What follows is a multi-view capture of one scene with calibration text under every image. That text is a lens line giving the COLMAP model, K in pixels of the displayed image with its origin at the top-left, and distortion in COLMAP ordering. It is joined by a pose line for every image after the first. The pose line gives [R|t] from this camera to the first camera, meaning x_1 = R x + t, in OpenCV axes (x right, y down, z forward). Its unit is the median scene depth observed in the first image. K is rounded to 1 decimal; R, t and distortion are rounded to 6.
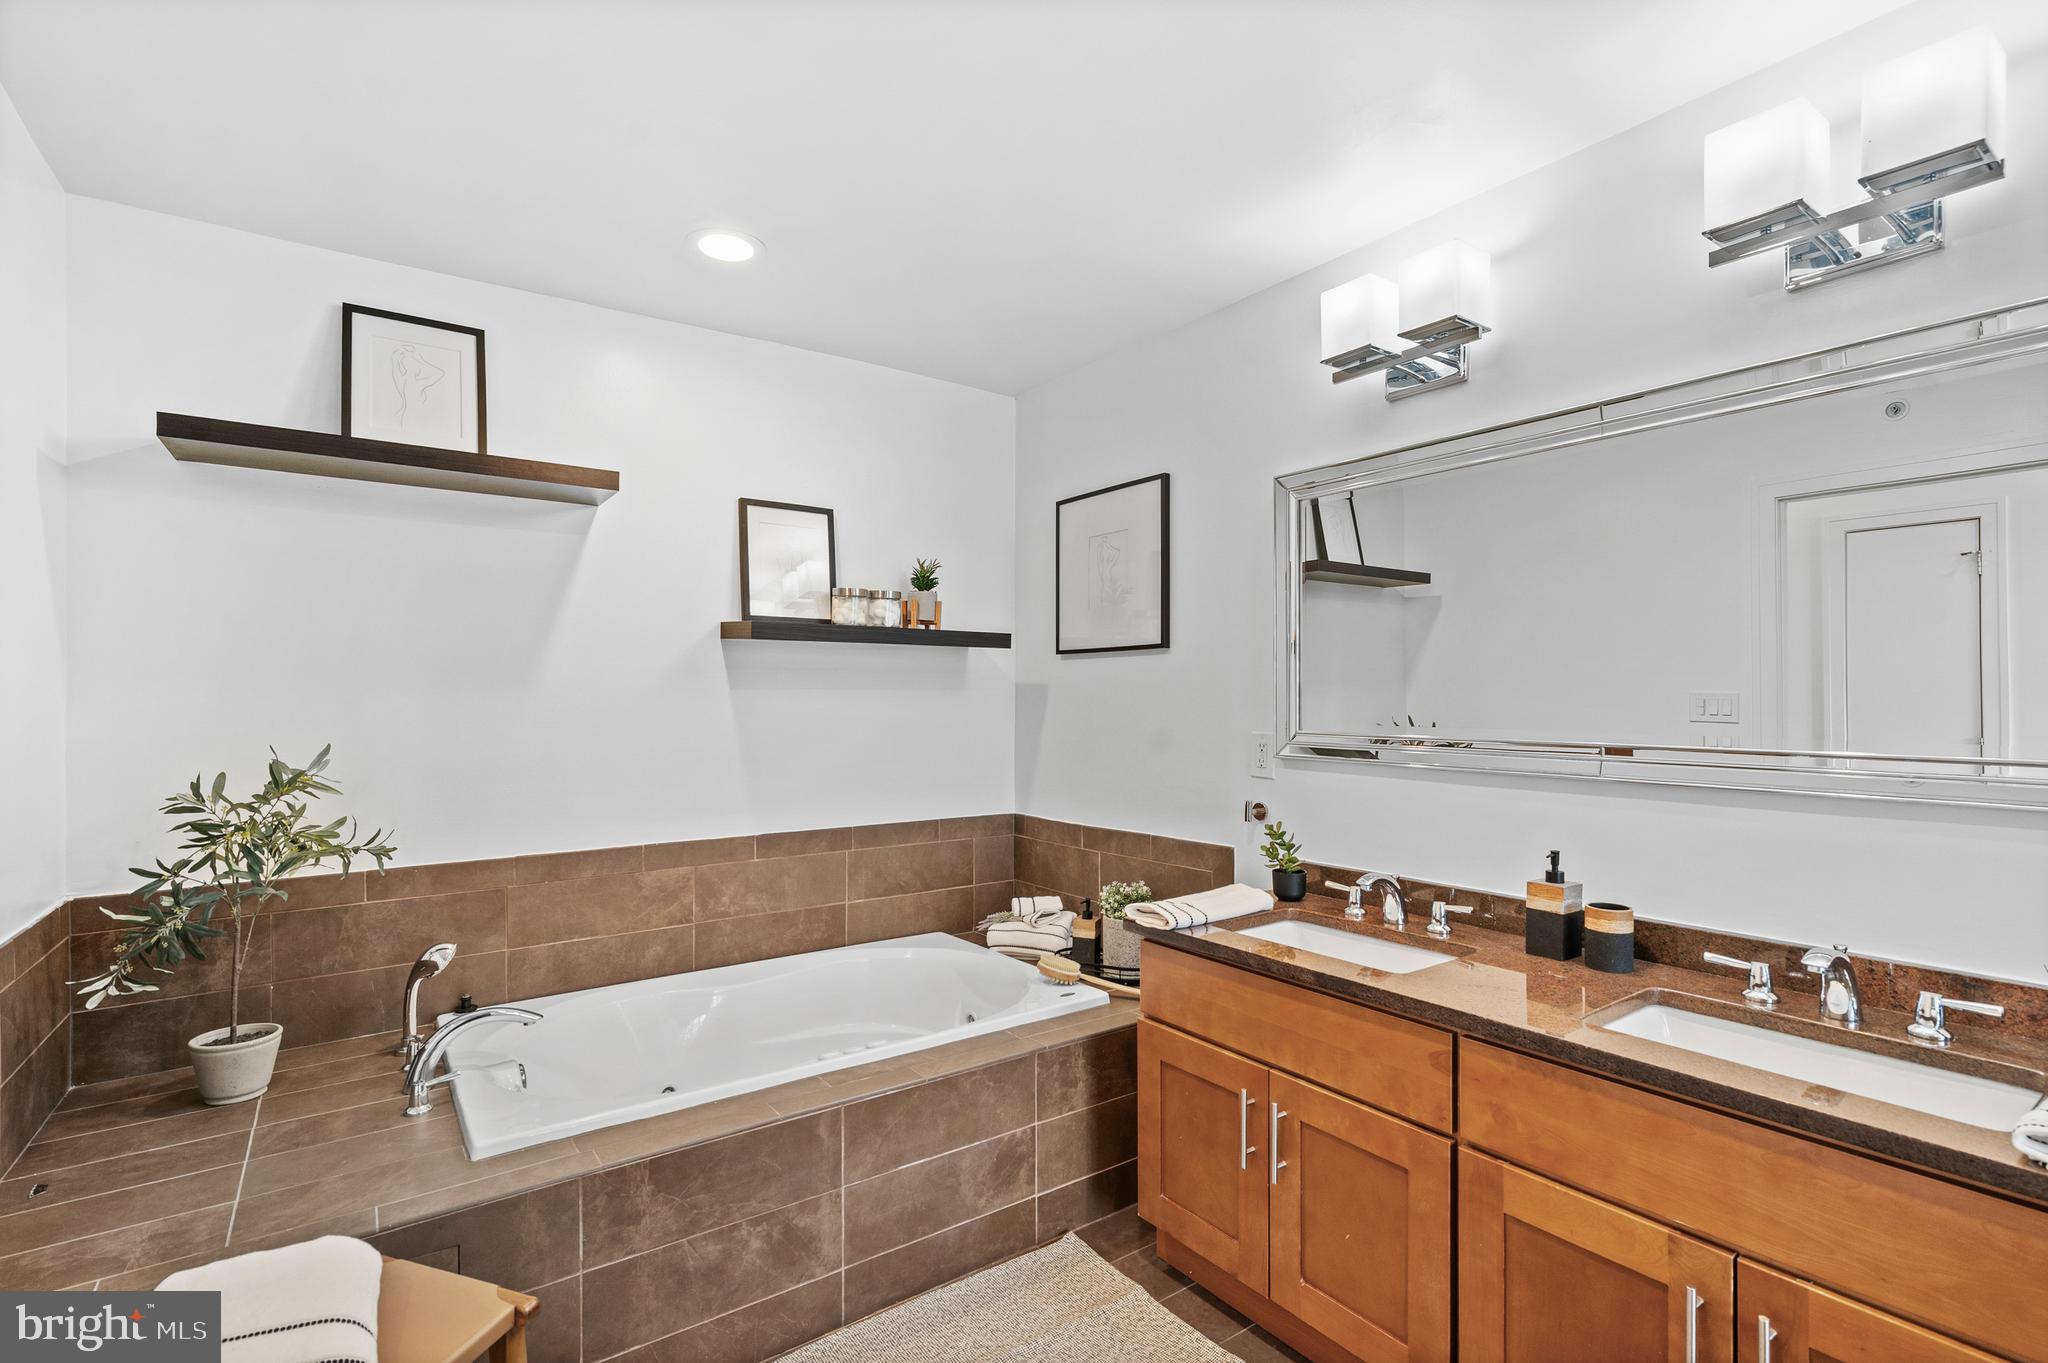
lens RADIAL K [[960.1, 0, 1029.6], [0, 960.1, 695.5], [0, 0, 1]] dist [-0.007908, 0.003965]
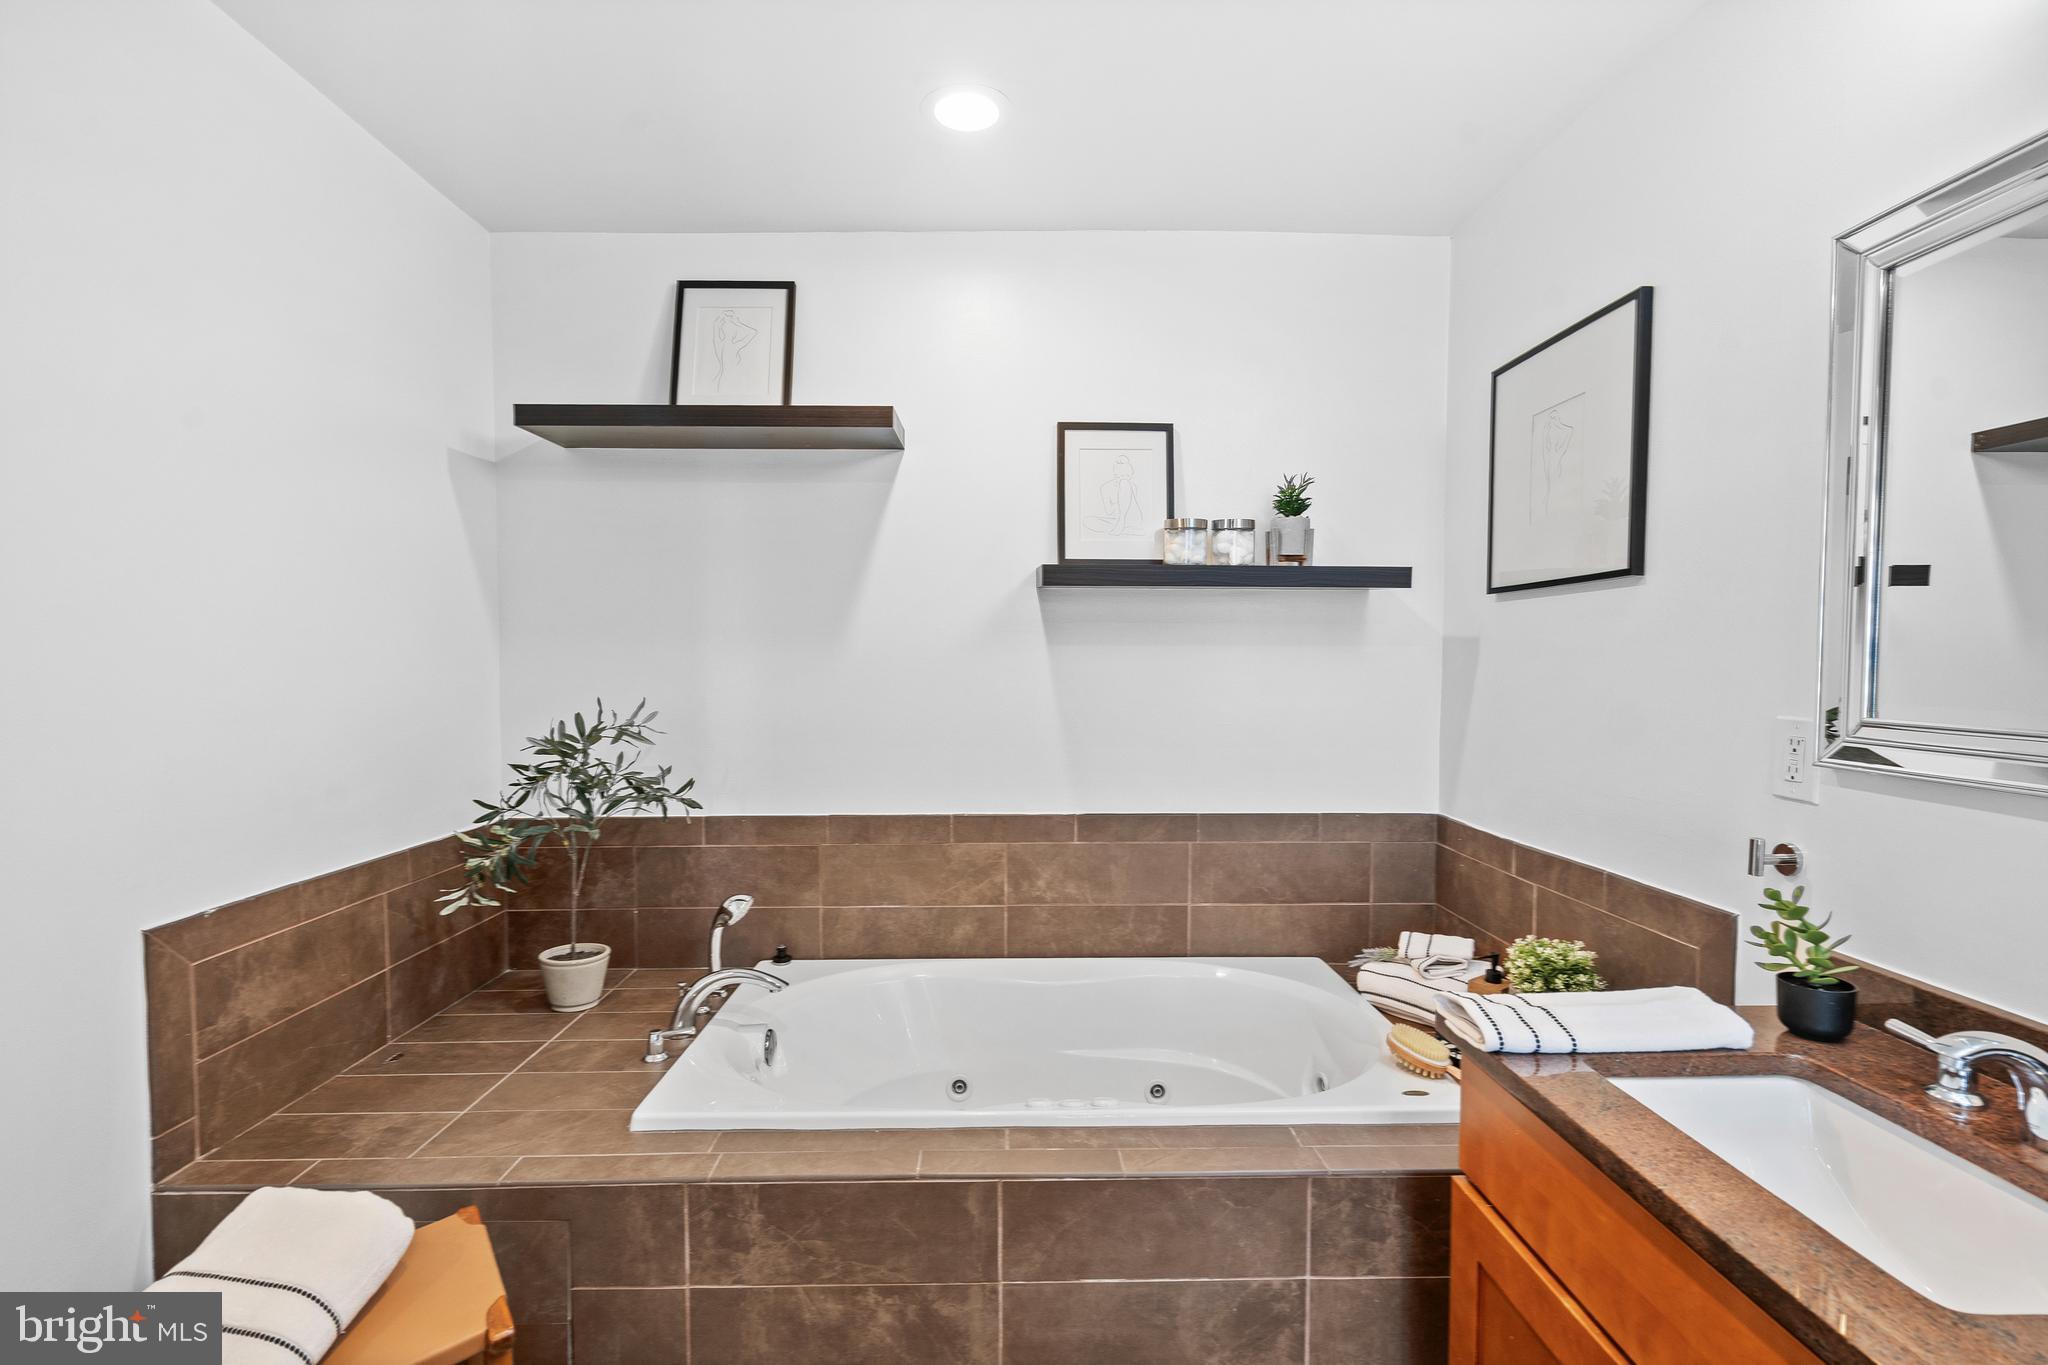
lens RADIAL K [[960.1, 0, 1037.6], [0, 960.1, 701.6], [0, 0, 1]] dist [-0.007908, 0.003965]
pose [[0.821098, 0.027149, -0.570141, 0.213842], [-0.000920, 0.998930, 0.046242, 0.004650], [0.570786, -0.037445, 0.820245, 0.325729]]
